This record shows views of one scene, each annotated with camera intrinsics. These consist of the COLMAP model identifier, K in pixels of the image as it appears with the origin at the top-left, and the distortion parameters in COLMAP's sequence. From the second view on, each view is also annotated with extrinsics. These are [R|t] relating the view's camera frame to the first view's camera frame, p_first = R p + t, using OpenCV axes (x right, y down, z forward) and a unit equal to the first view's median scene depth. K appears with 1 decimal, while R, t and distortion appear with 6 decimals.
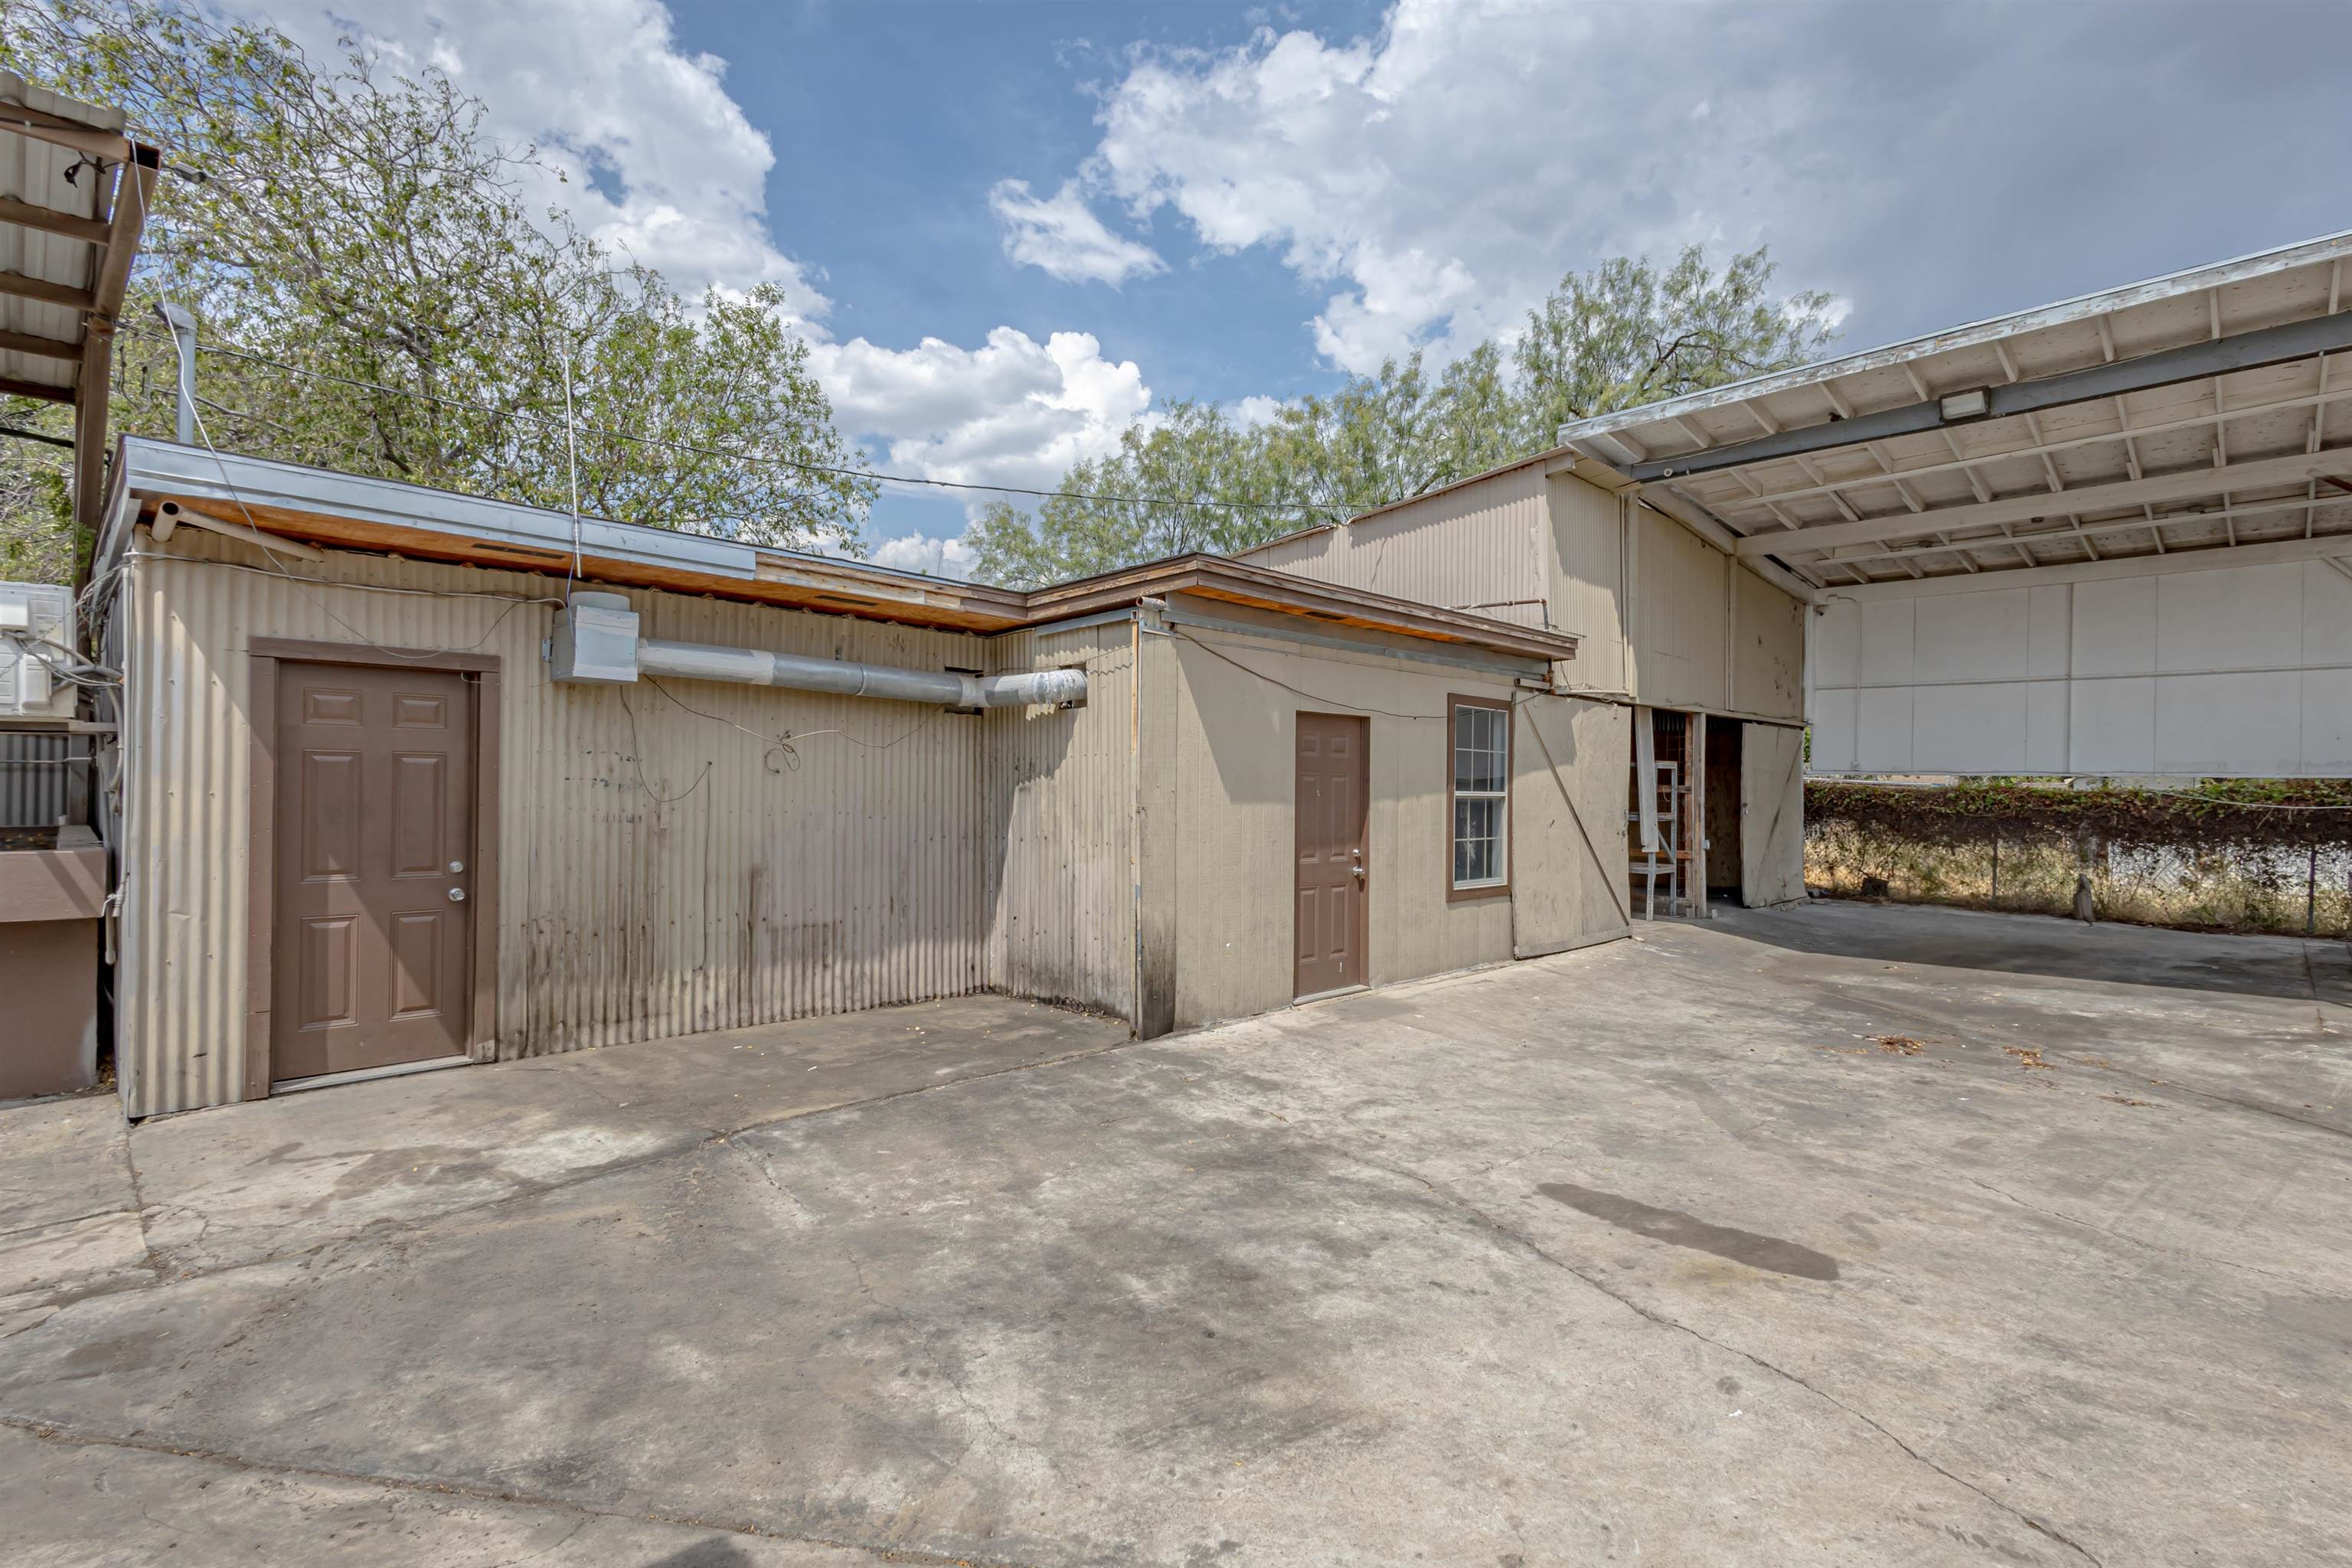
lens RADIAL K [[1072.2, 0, 1179.4], [0, 1072.2, 782.8], [0, 0, 1]] dist [0.008014, -0.000108]
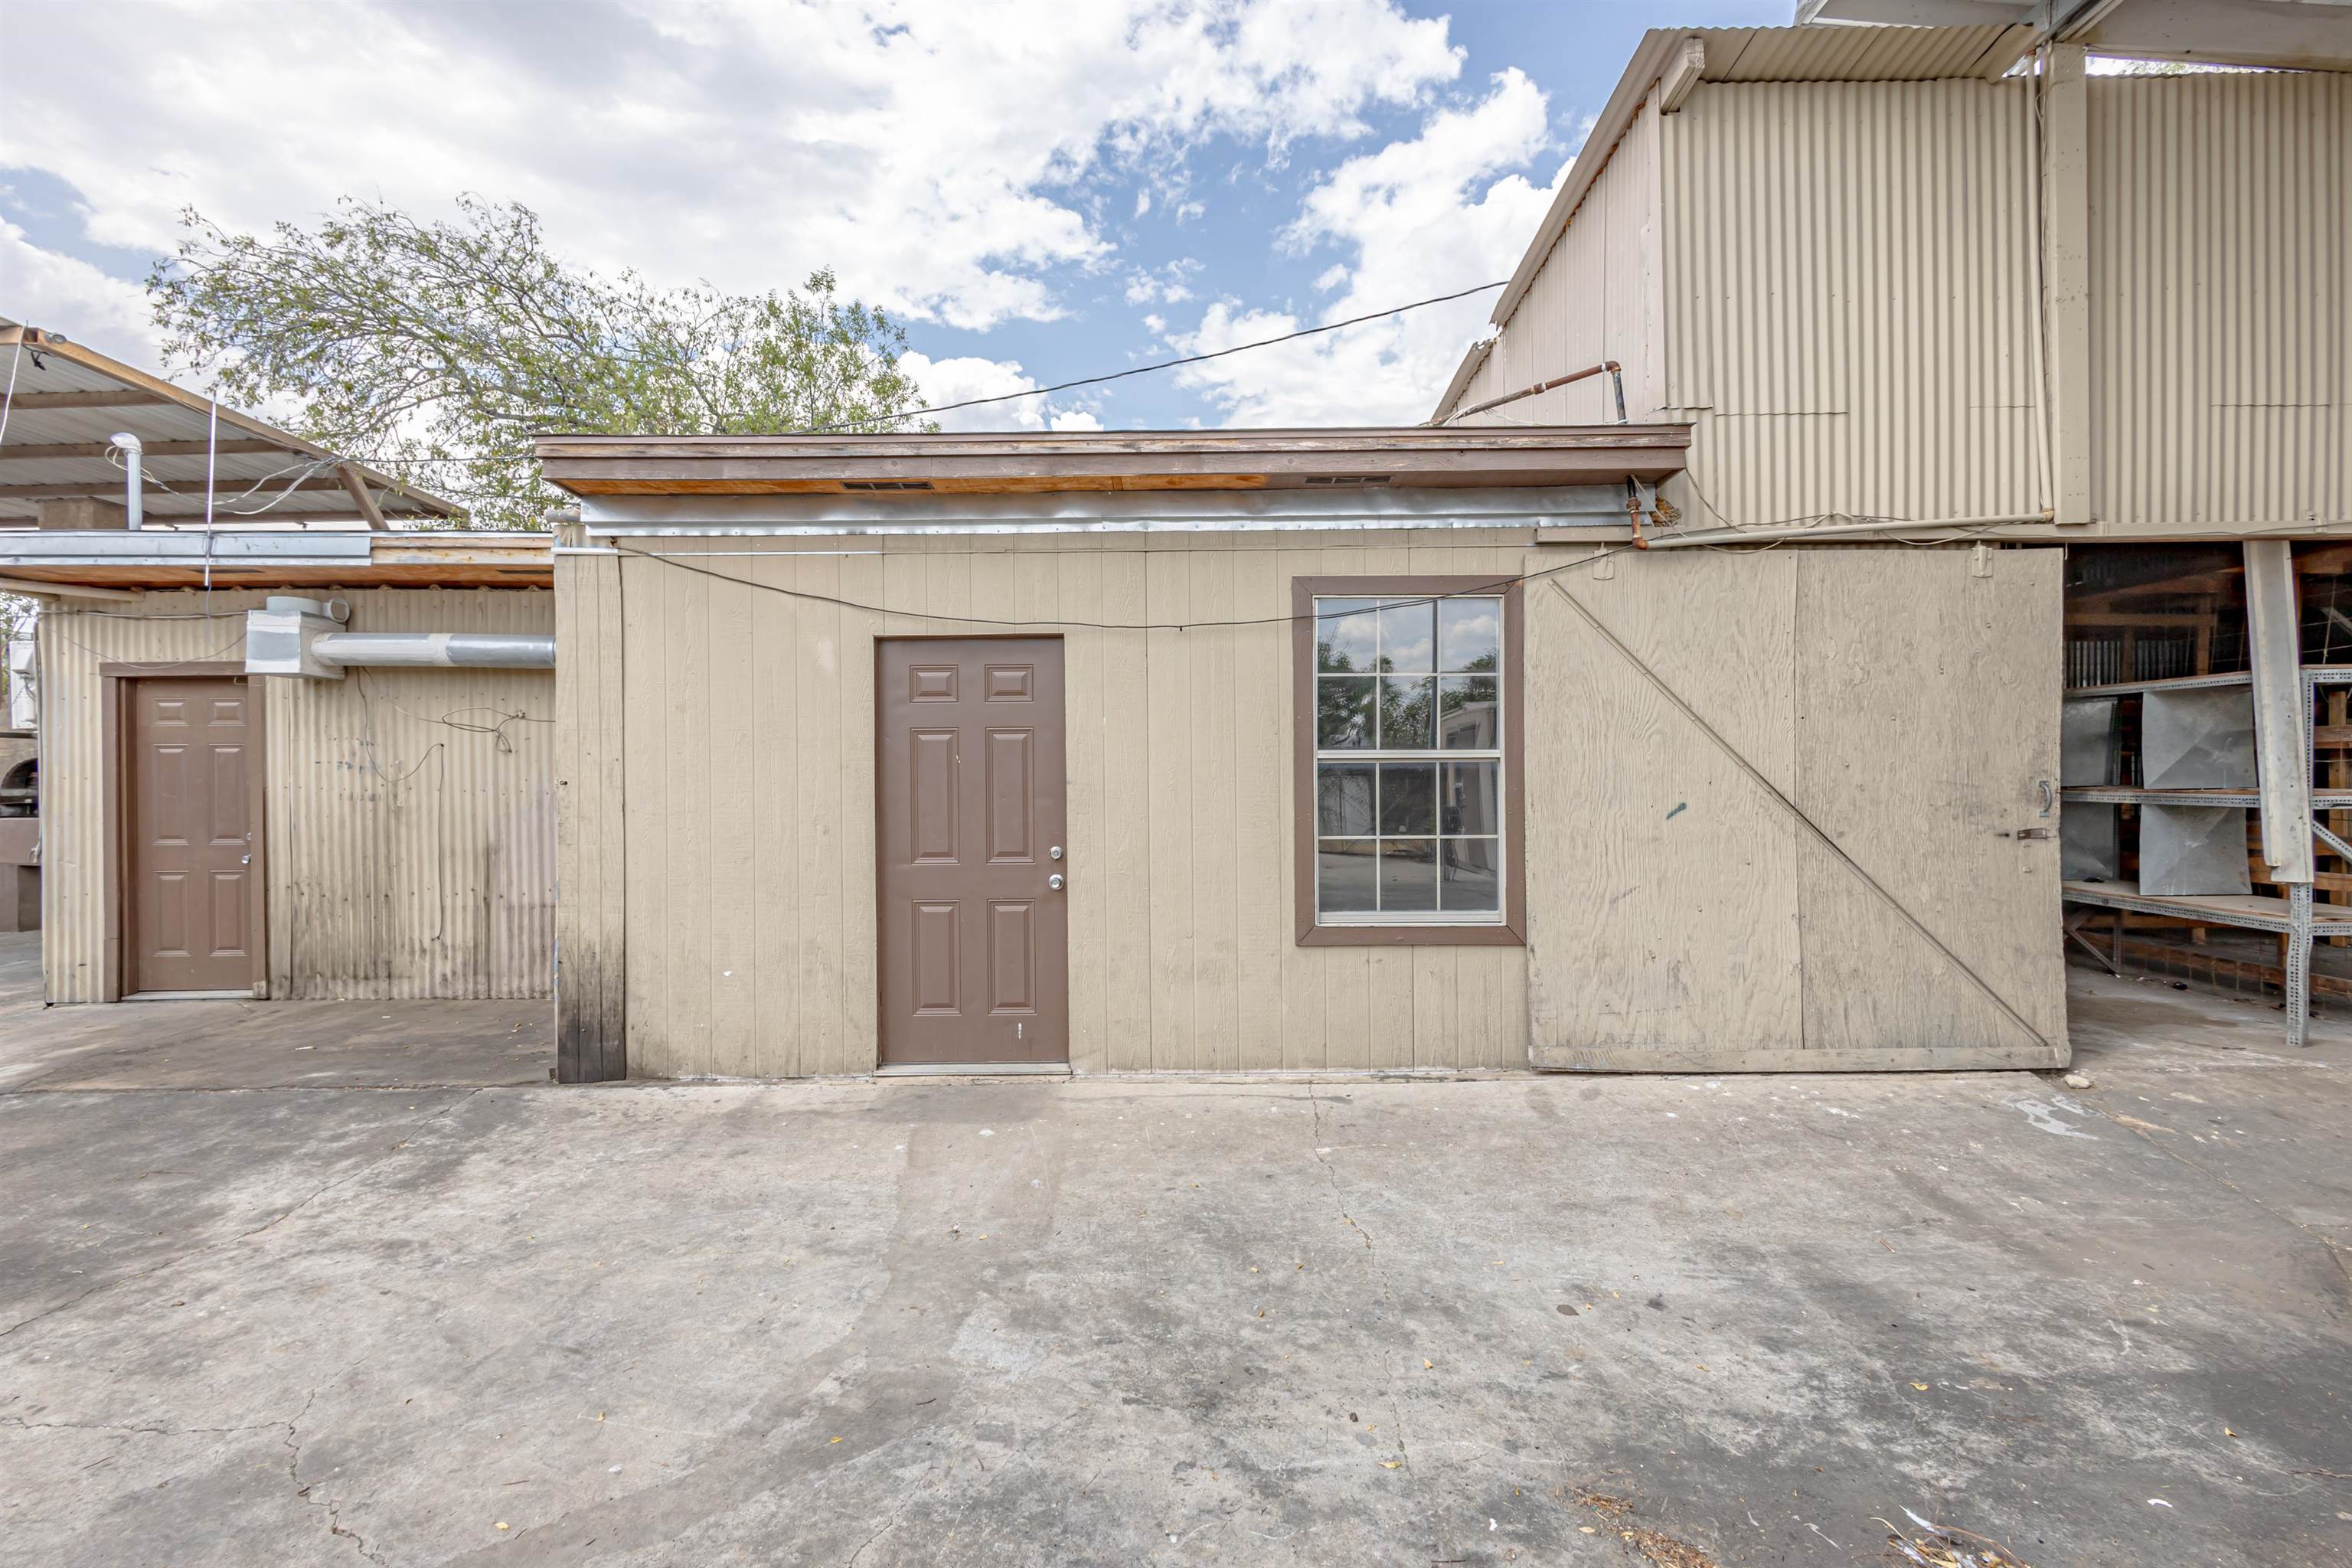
lens RADIAL K [[1059.9, 0, 1176.0], [0, 1059.9, 784.0], [0, 0, 1]] dist [-0.000945, -0.000014]
pose [[0.718910, -0.011190, -0.695013, 0.882959], [0.019887, 0.999792, 0.004474, 0.032442], [0.694819, -0.017038, 0.718983, 0.825841]]
